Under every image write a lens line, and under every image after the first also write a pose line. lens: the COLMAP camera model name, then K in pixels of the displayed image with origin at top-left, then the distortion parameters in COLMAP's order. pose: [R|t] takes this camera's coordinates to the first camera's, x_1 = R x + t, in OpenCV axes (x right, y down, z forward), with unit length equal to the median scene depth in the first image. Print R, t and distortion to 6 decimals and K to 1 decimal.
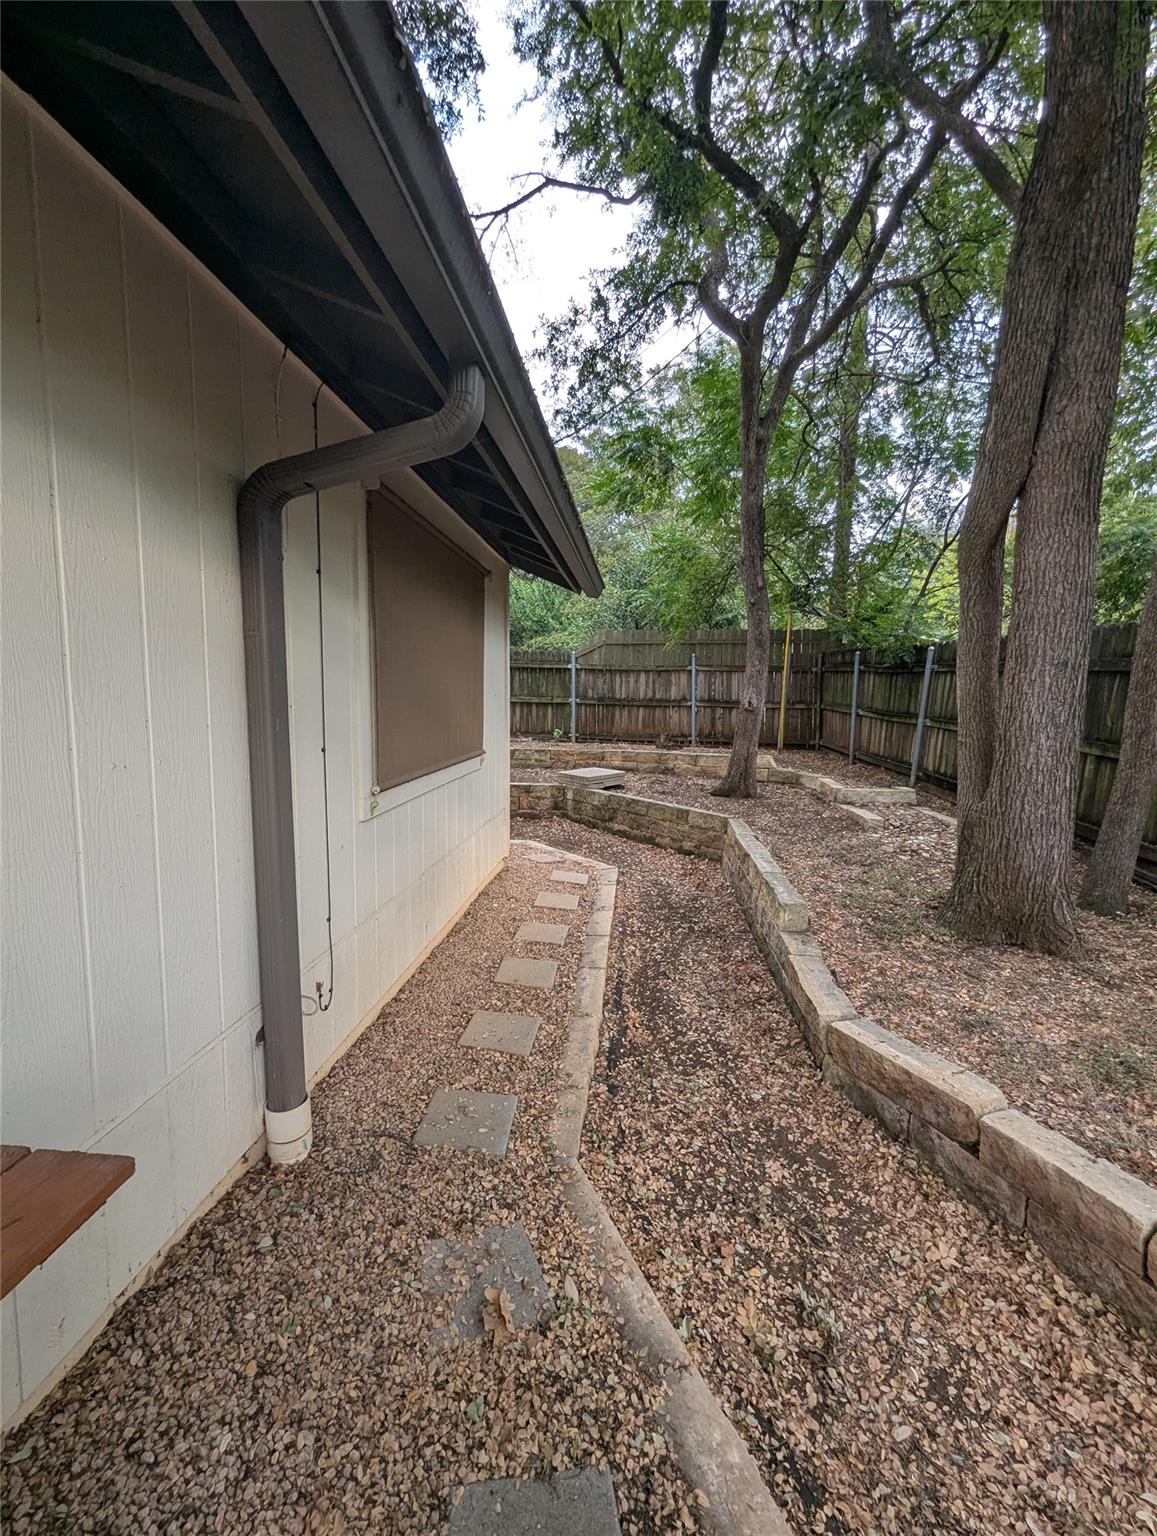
lens RADIAL K [[637.1, 0, 576.6], [0, 637.1, 759.3], [0, 0, 1]] dist [-0.000579, 0.000007]
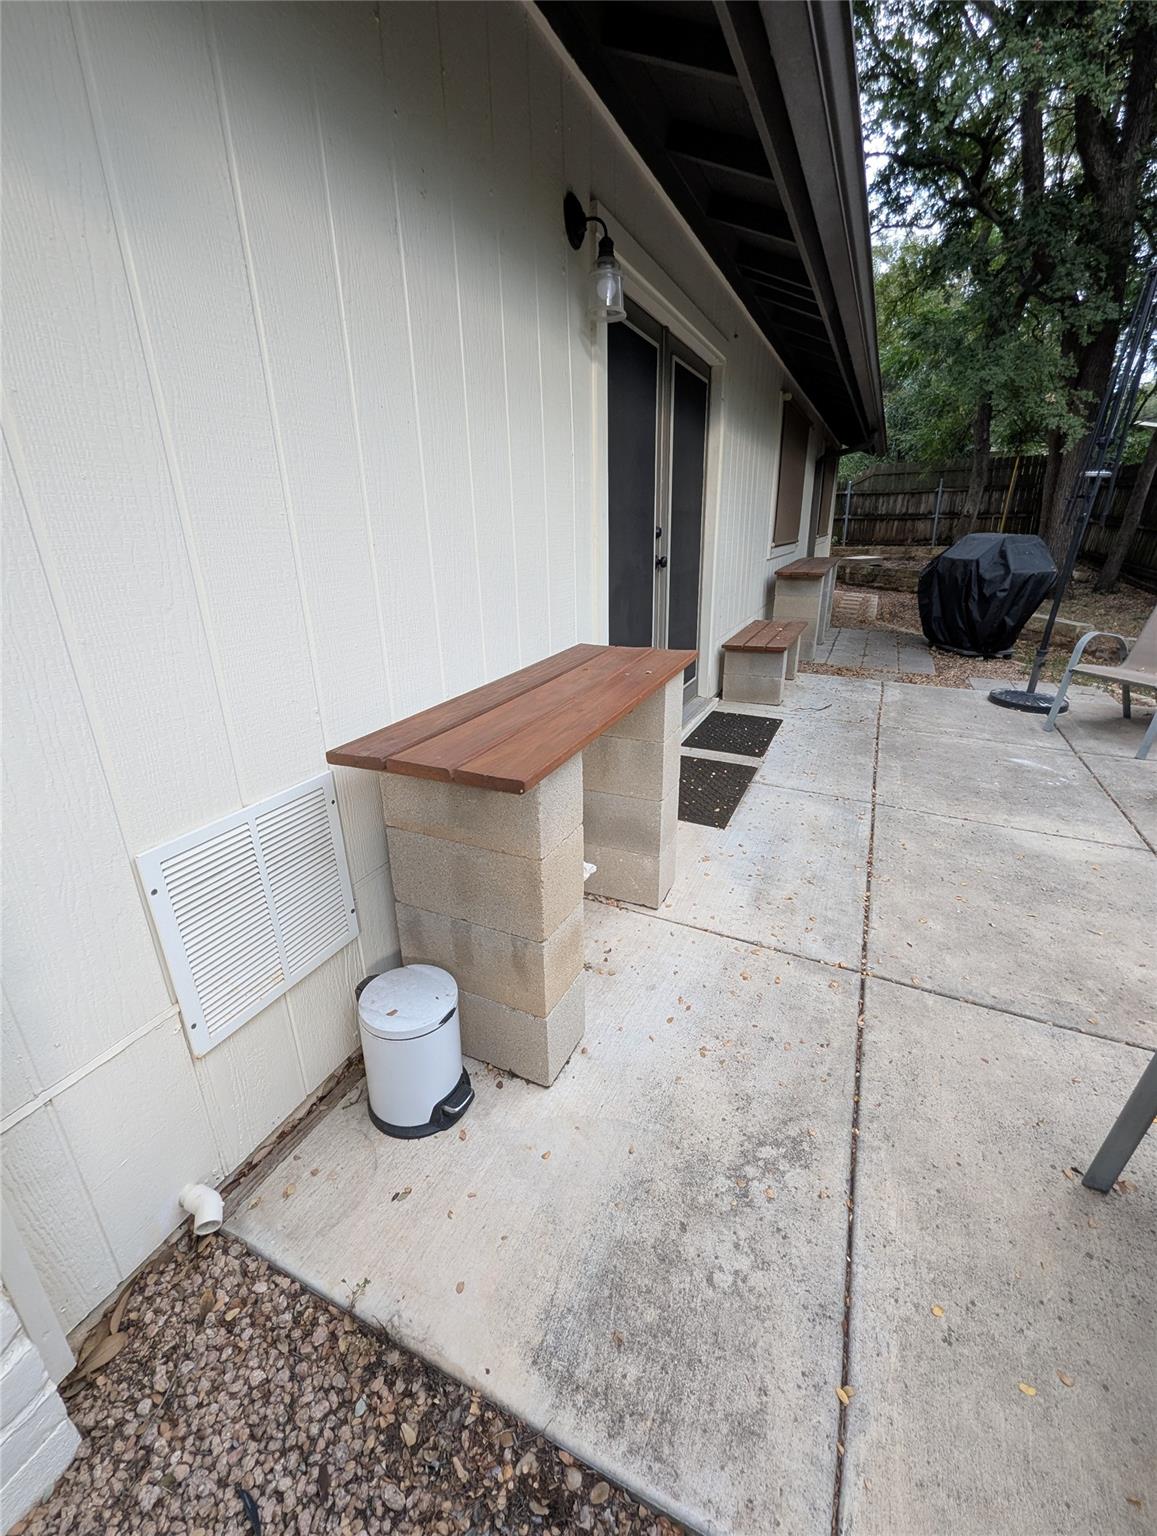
lens RADIAL K [[637.1, 0, 576.6], [0, 637.1, 759.3], [0, 0, 1]] dist [-0.000579, 0.000007]
pose [[0.945694, 0.084145, -0.313978, -0.122453], [-0.003221, 0.968293, 0.249797, 0.122248], [0.325042, -0.235220, 0.915980, -0.990060]]
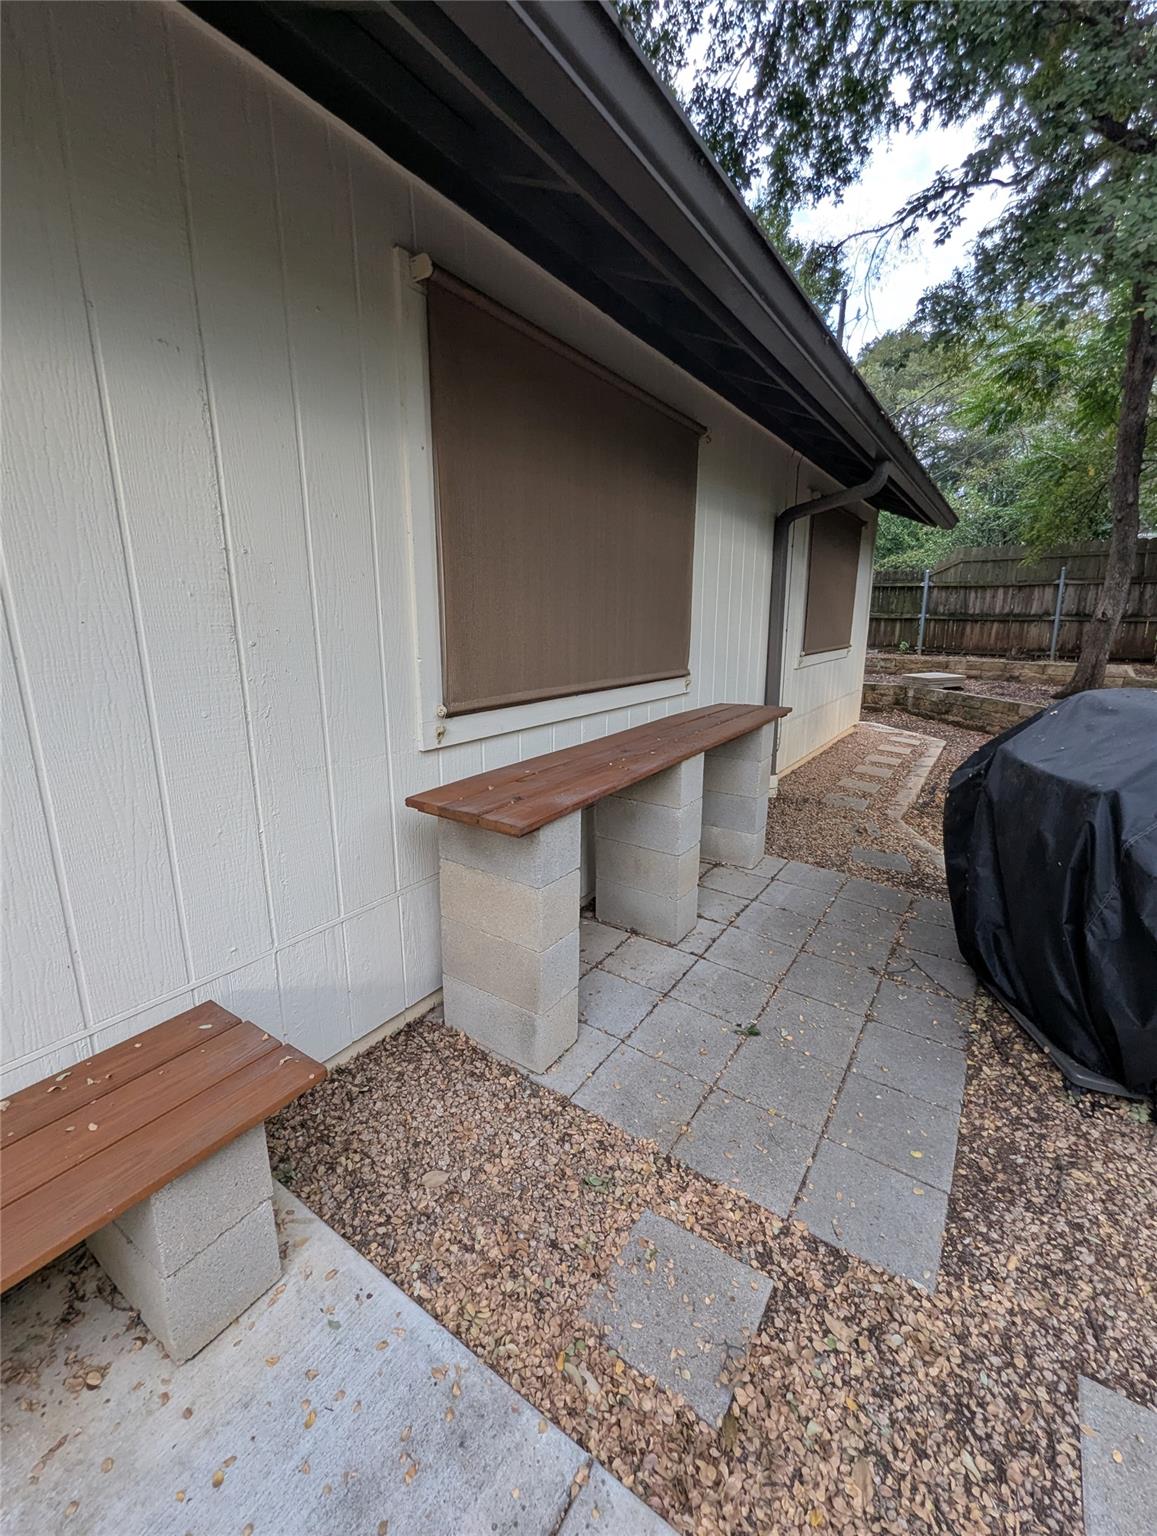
lens RADIAL K [[637.1, 0, 576.6], [0, 637.1, 759.3], [0, 0, 1]] dist [-0.000579, 0.000007]
pose [[0.879606, 0.093335, -0.466456, 0.006989], [-0.037873, 0.991191, 0.126913, 0.049540], [0.474192, -0.093967, 0.875392, -0.371646]]
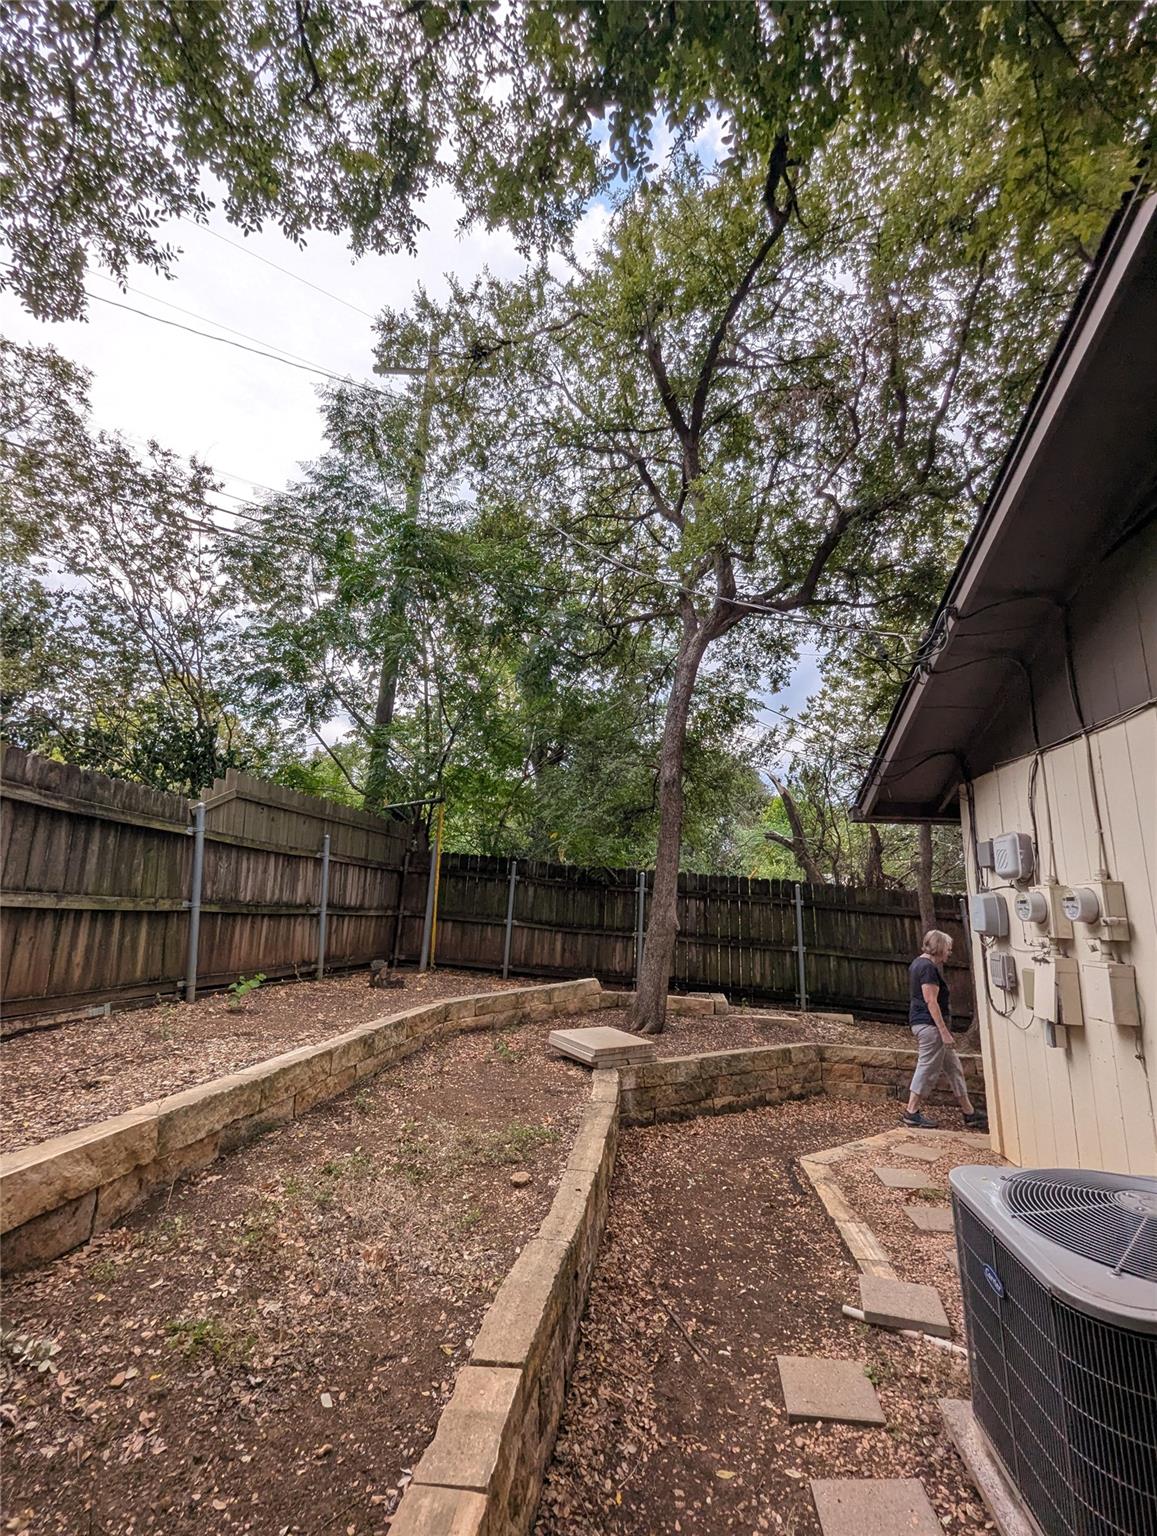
lens RADIAL K [[637.1, 0, 576.6], [0, 637.1, 759.3], [0, 0, 1]] dist [-0.000579, 0.000007]
pose [[0.053395, 0.223930, 0.973141, -0.652285], [0.059637, 0.972077, -0.226957, -0.104252], [-0.996791, 0.070154, 0.038549, 0.980700]]
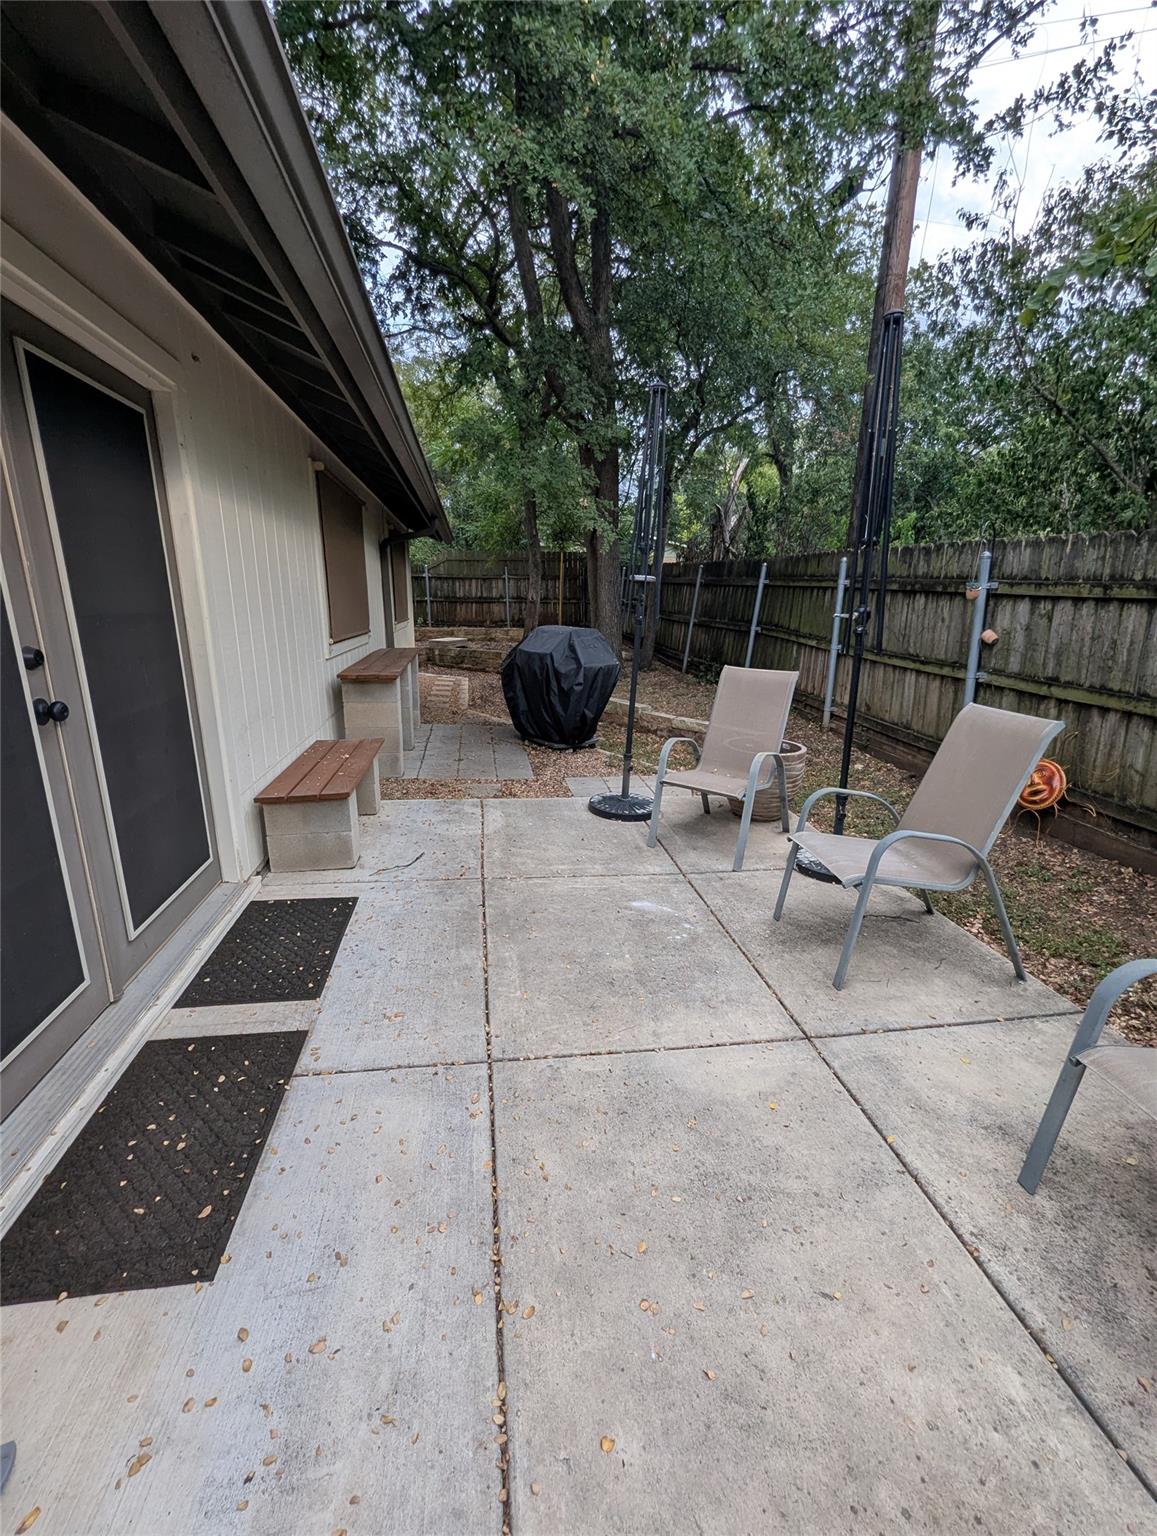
lens RADIAL K [[637.1, 0, 576.6], [0, 637.1, 759.3], [0, 0, 1]] dist [-0.000579, 0.000007]
pose [[0.966305, -0.069677, 0.247790, -0.092762], [0.032046, 0.987741, 0.152774, 0.090020], [-0.255397, -0.139686, 0.956692, -0.821042]]
